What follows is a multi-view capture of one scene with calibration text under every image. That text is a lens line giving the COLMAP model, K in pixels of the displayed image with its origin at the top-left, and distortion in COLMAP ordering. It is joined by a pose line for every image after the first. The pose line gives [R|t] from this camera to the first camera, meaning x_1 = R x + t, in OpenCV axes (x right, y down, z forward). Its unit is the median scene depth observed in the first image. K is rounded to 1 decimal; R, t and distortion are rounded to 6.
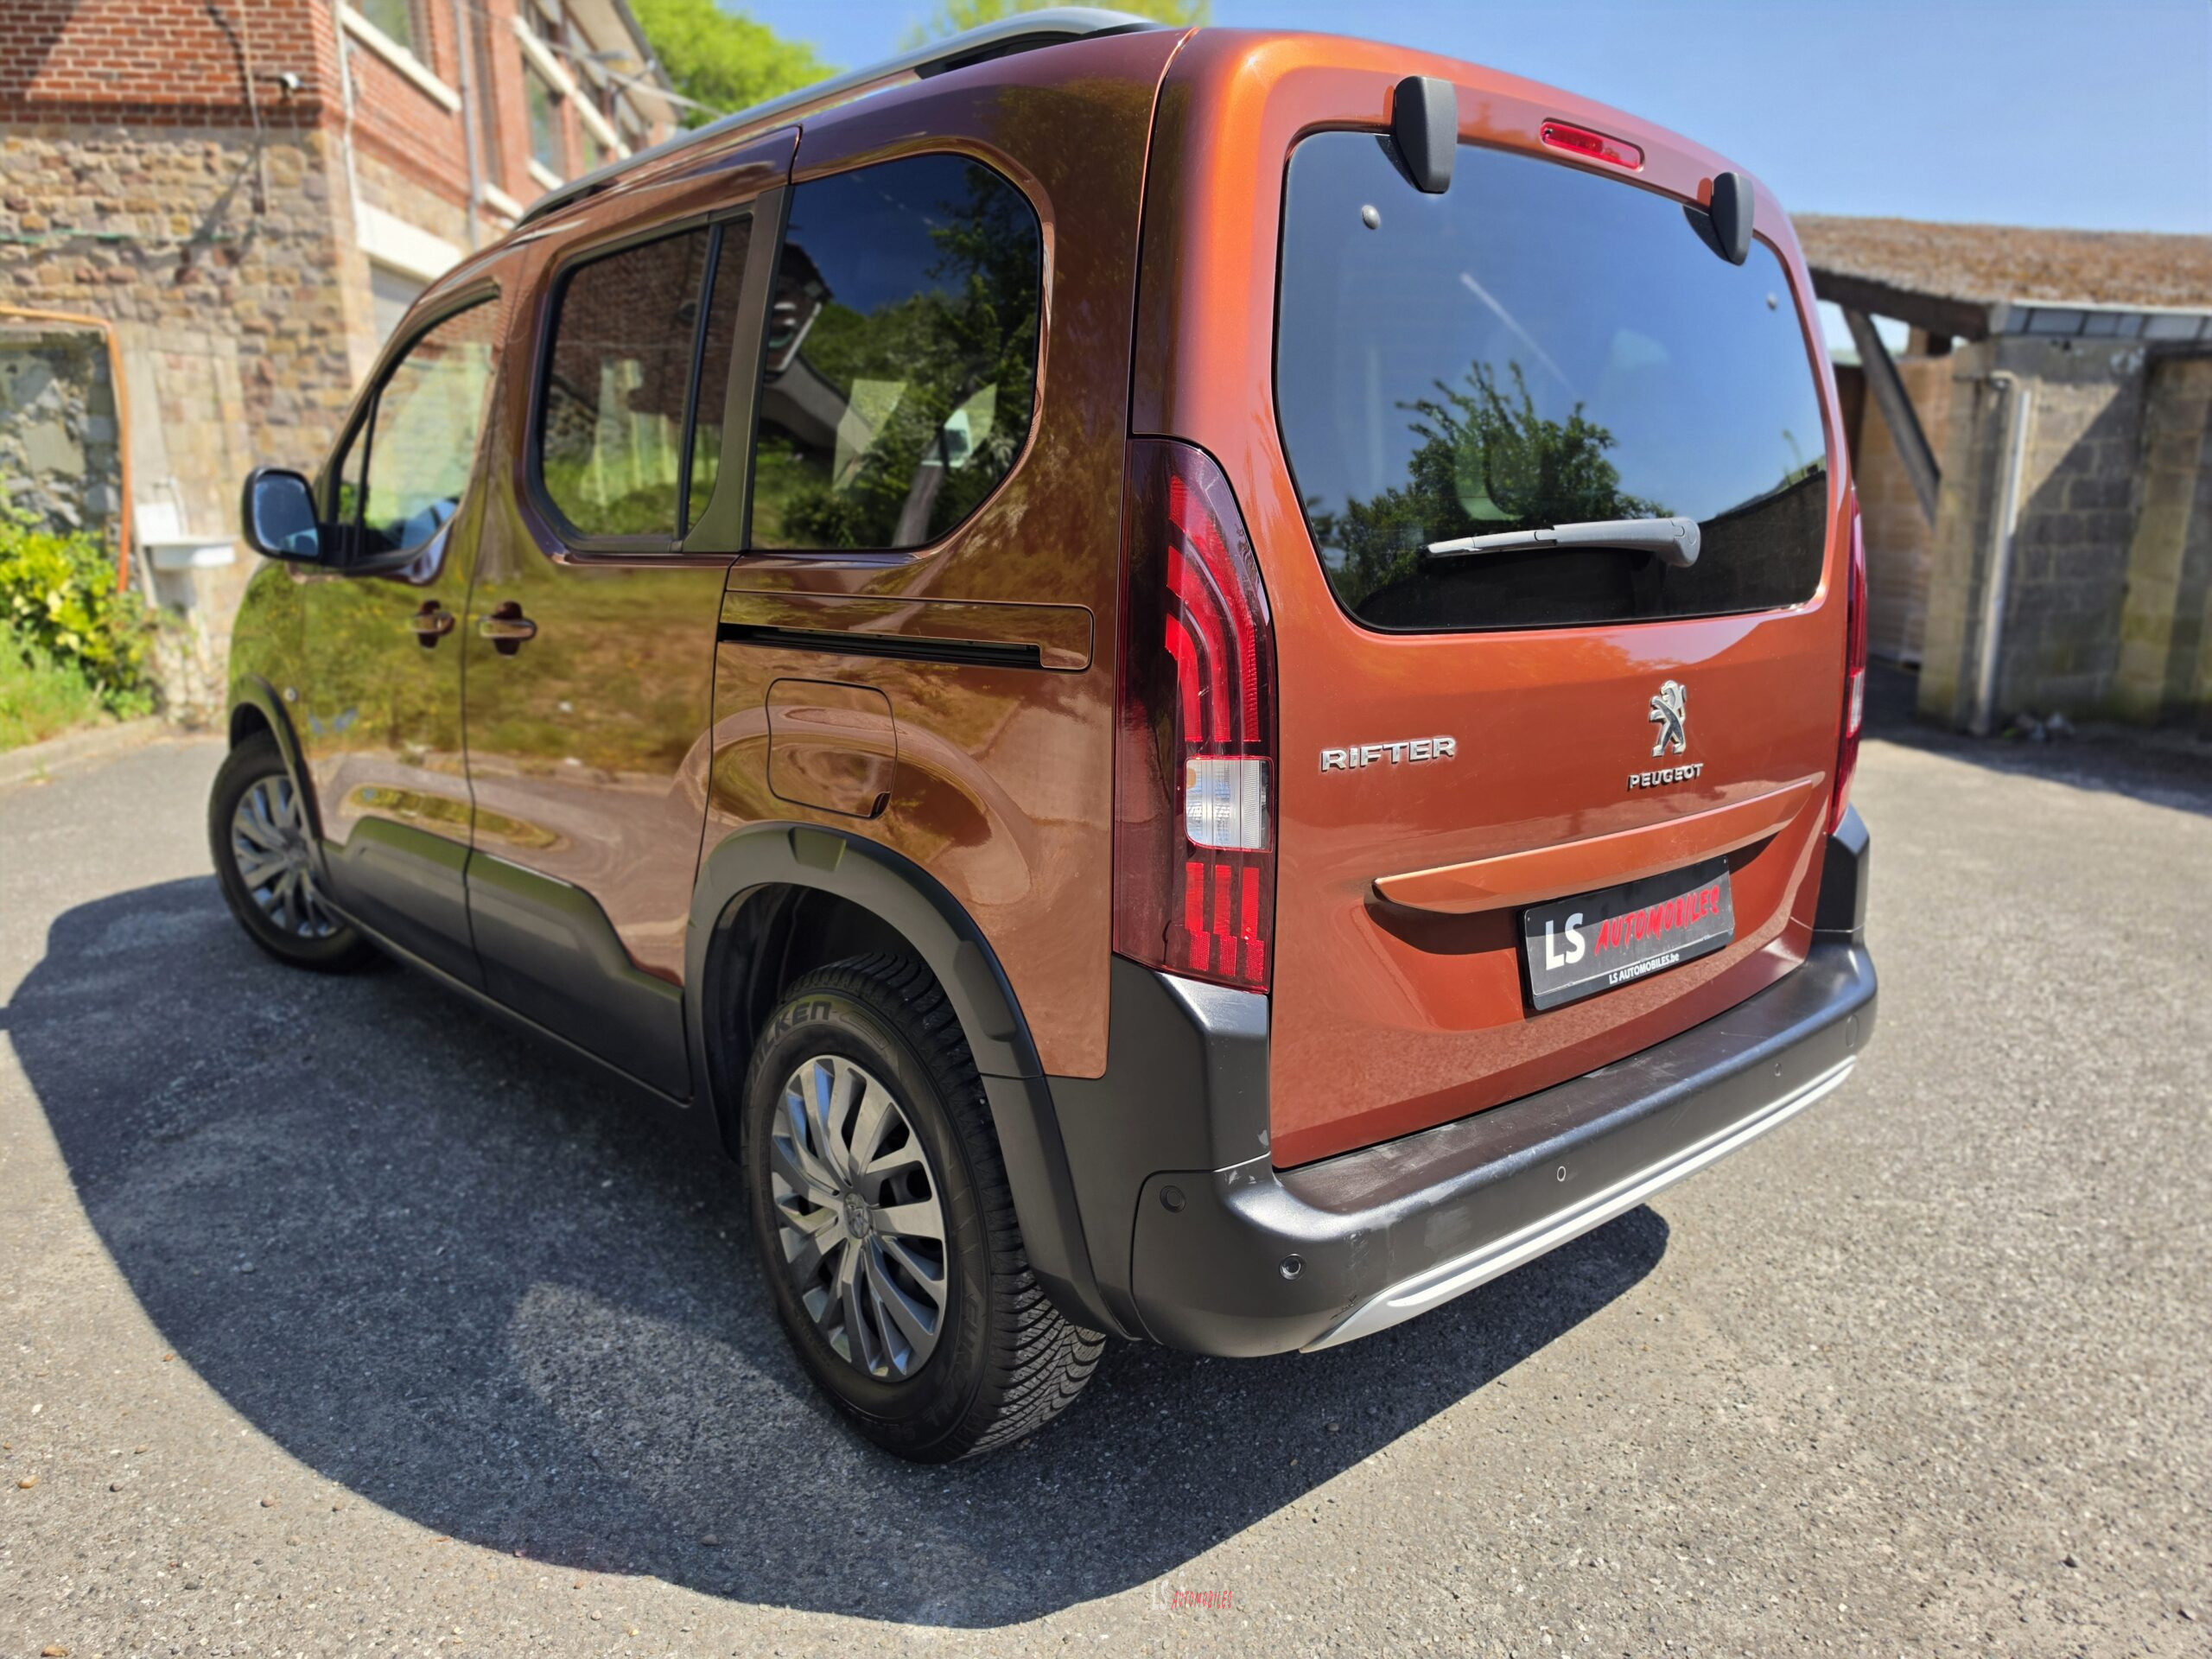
lens RADIAL K [[1553.4, 0, 1118.9], [0, 1553.4, 841.7], [0, 0, 1]] dist [0.004685, -0.012383]
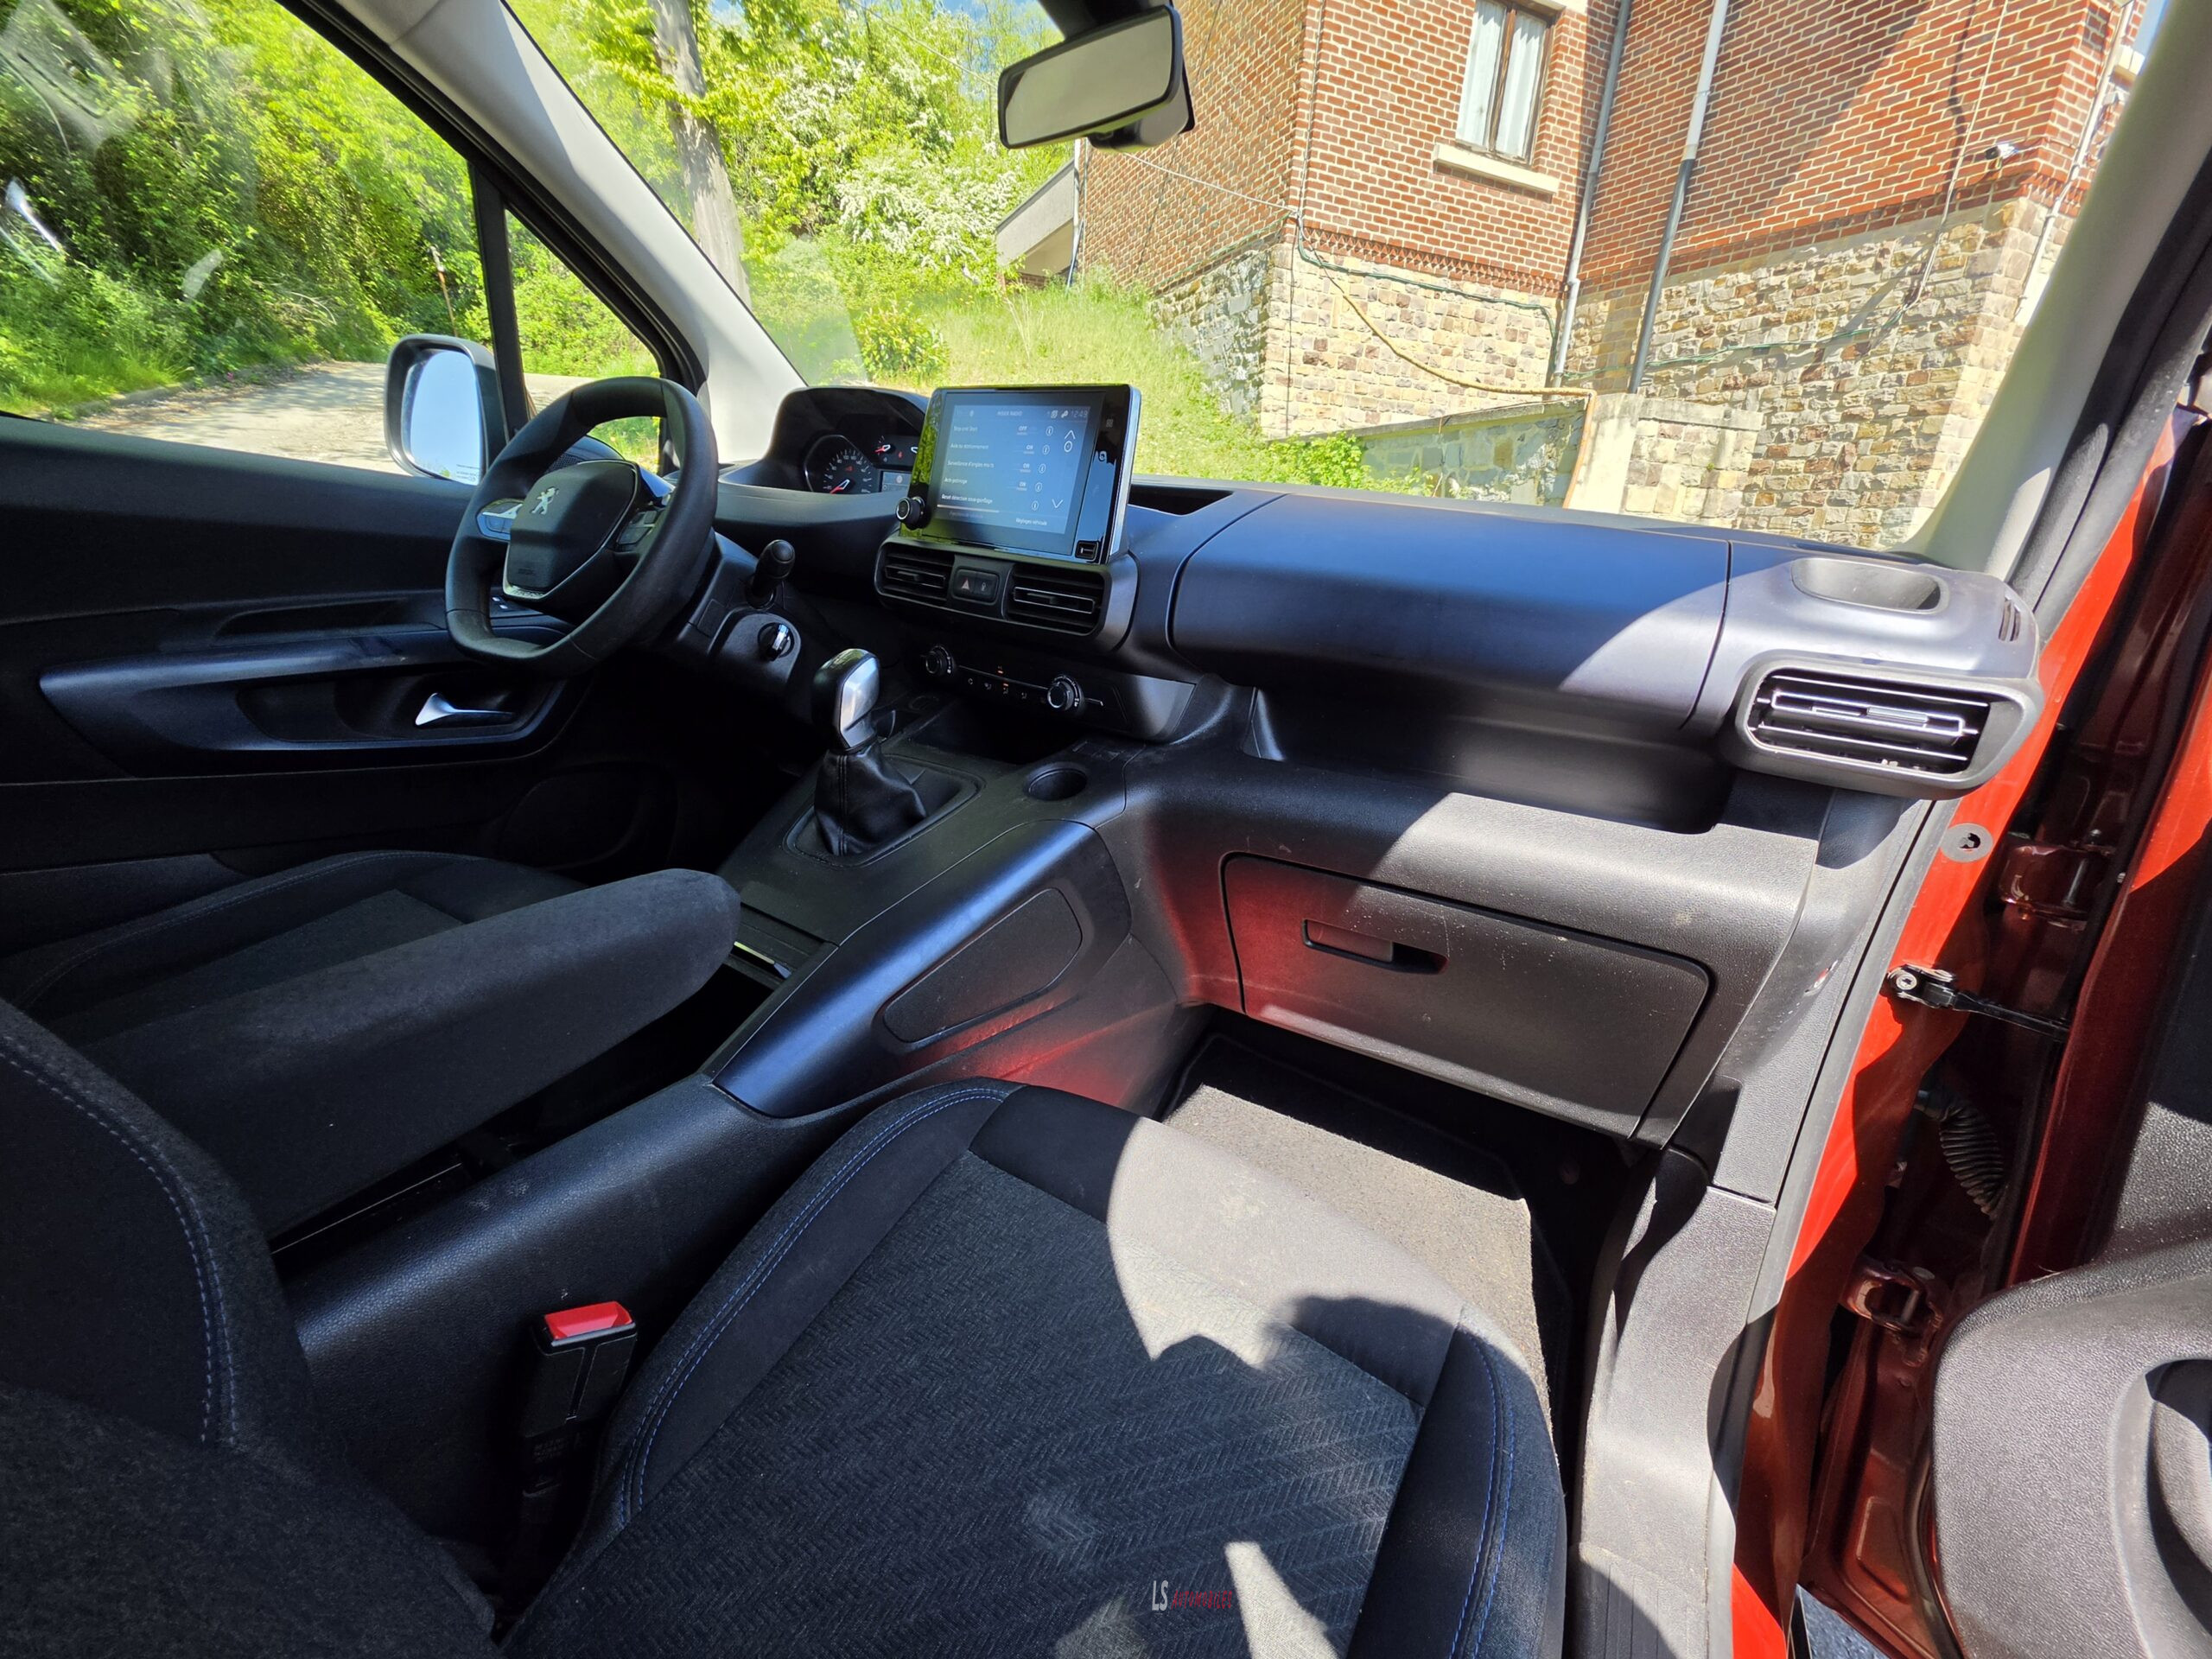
lens RADIAL K [[883.9, 0, 1093.6], [0, 883.9, 843.5], [0, 0, 1]] dist [-0.002225, 0.000630]
pose [[0.264218, 0.345534, -0.900442, -0.019416], [-0.281081, 0.920679, 0.270821, -0.065294], [0.922595, 0.181542, 0.340383, 0.340367]]
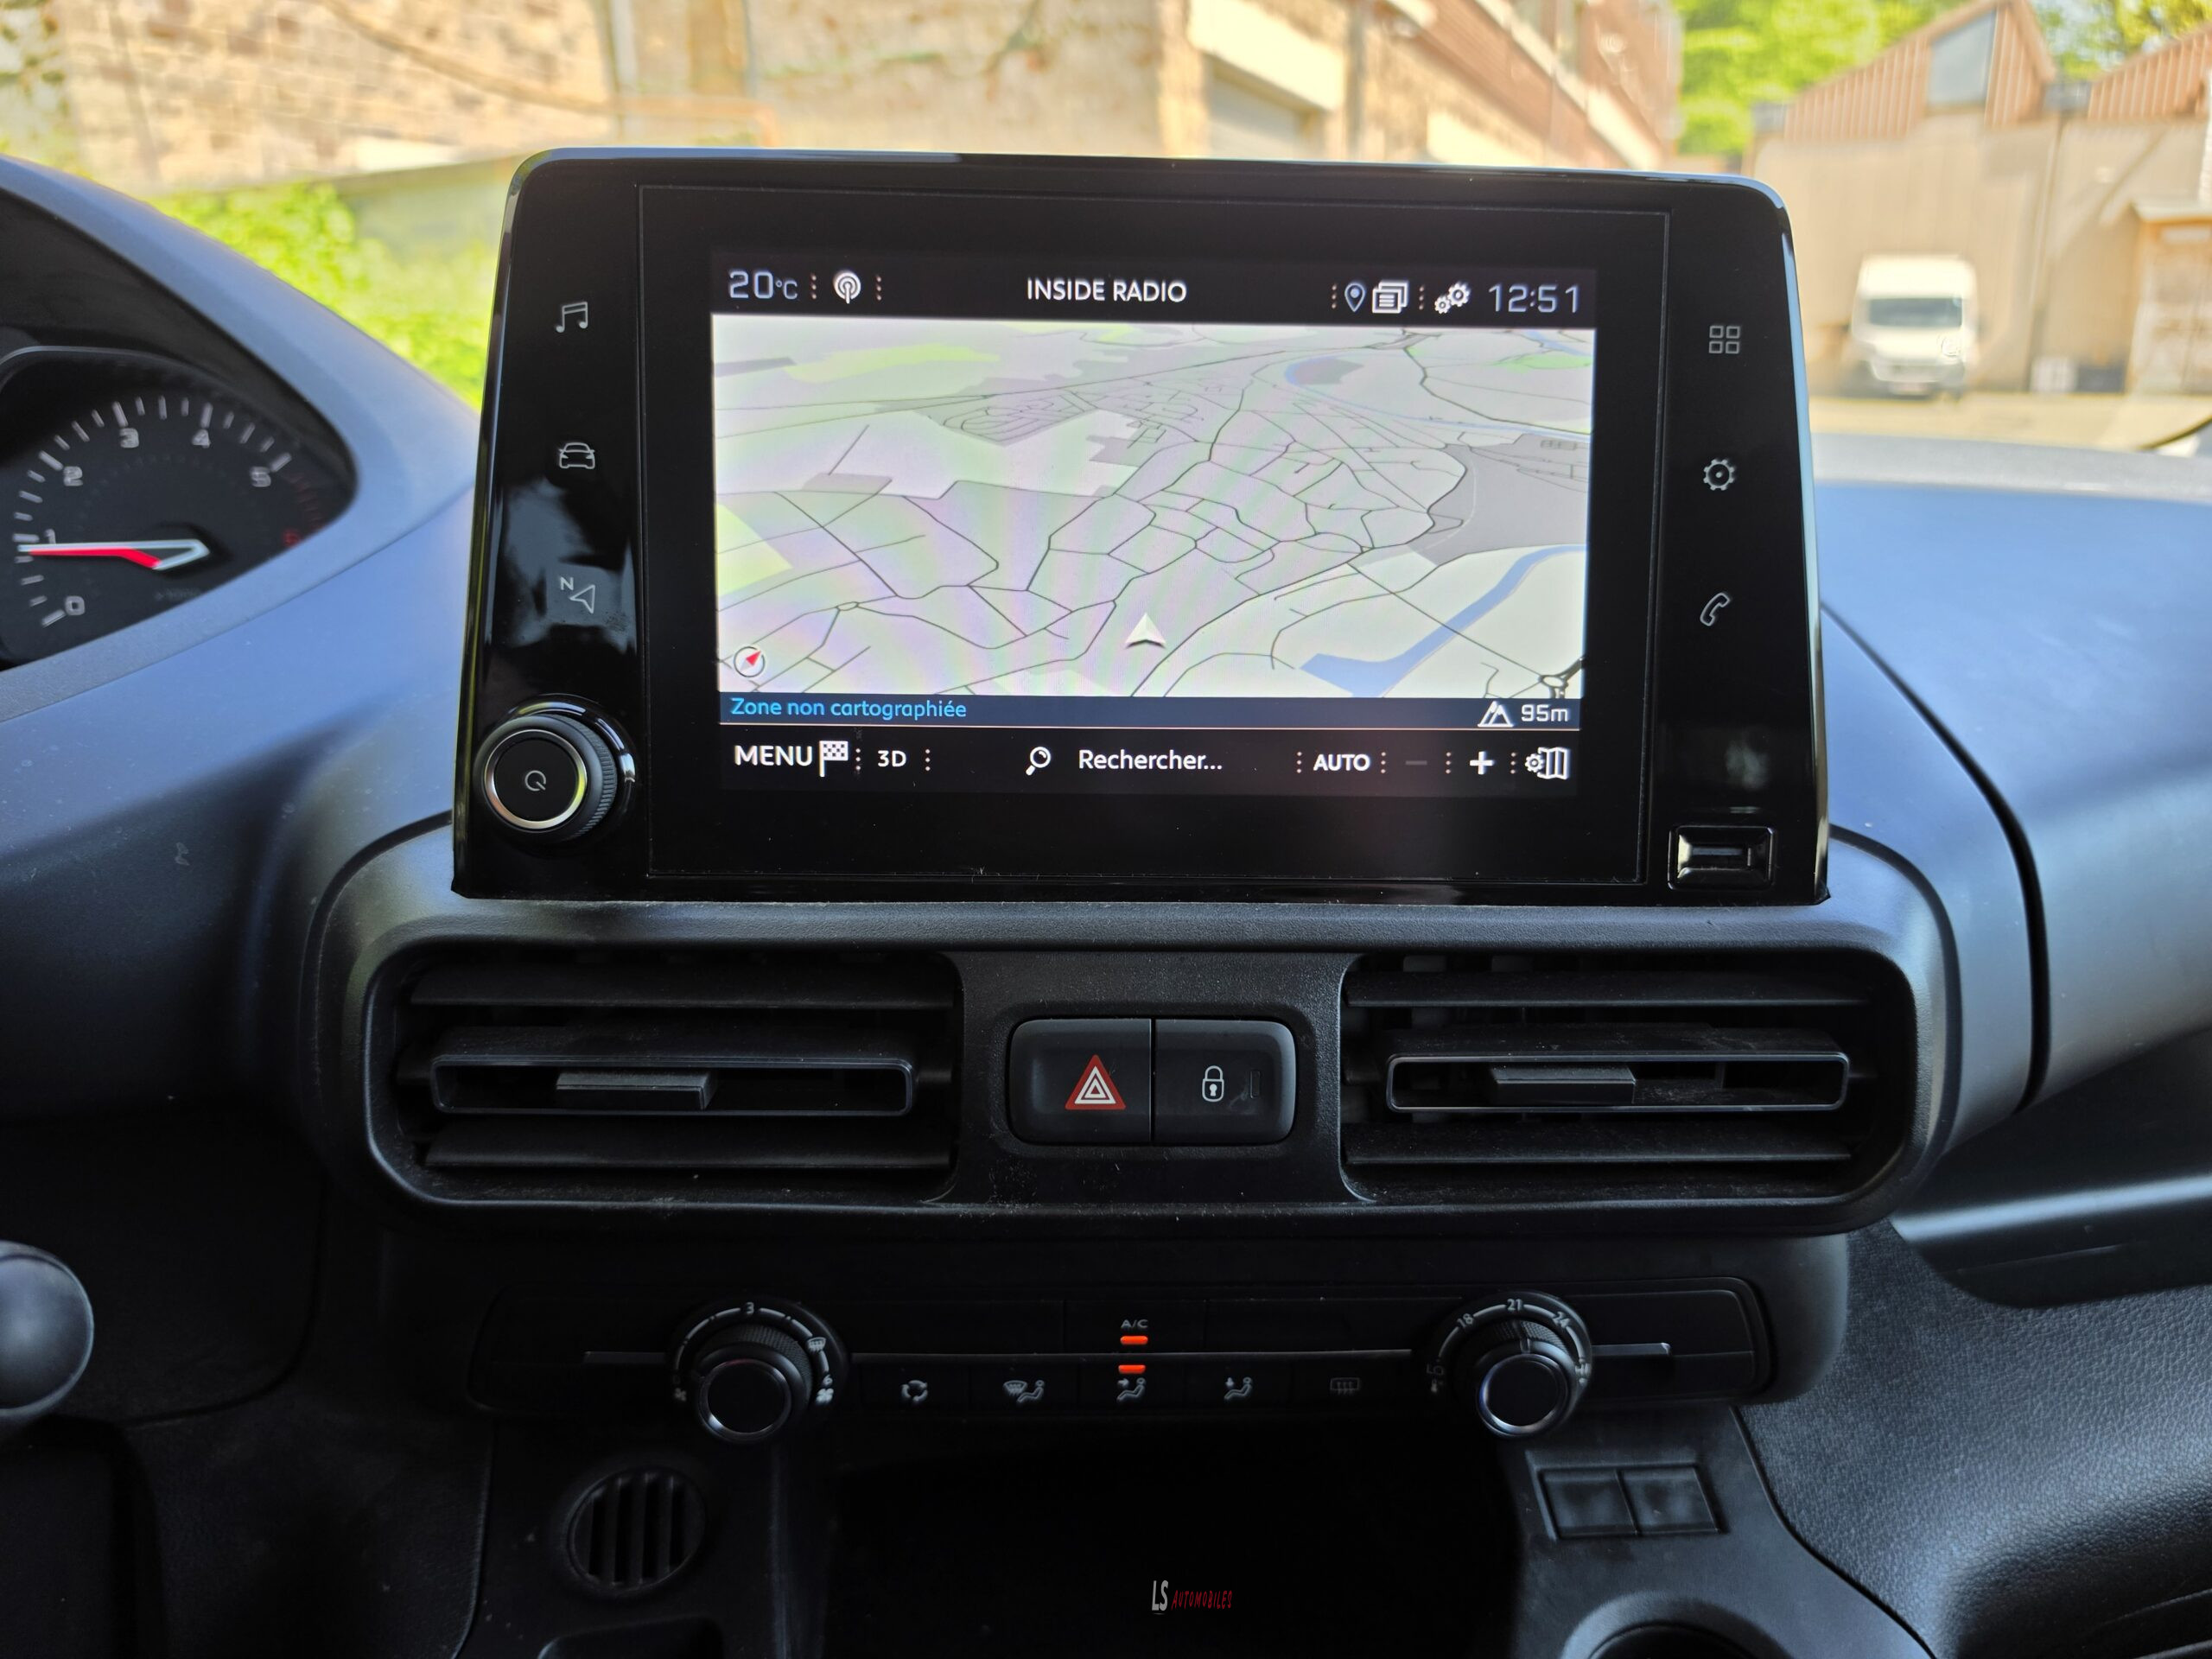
lens RADIAL K [[1553.4, 0, 1082.3], [0, 1553.4, 868.9], [0, 0, 1]] dist [0.004685, -0.012383]
pose [[0.850175, 0.155884, -0.502895, -0.083680], [-0.111737, 0.986827, 0.116992, -0.069244], [0.514508, -0.043271, 0.856393, 0.328036]]
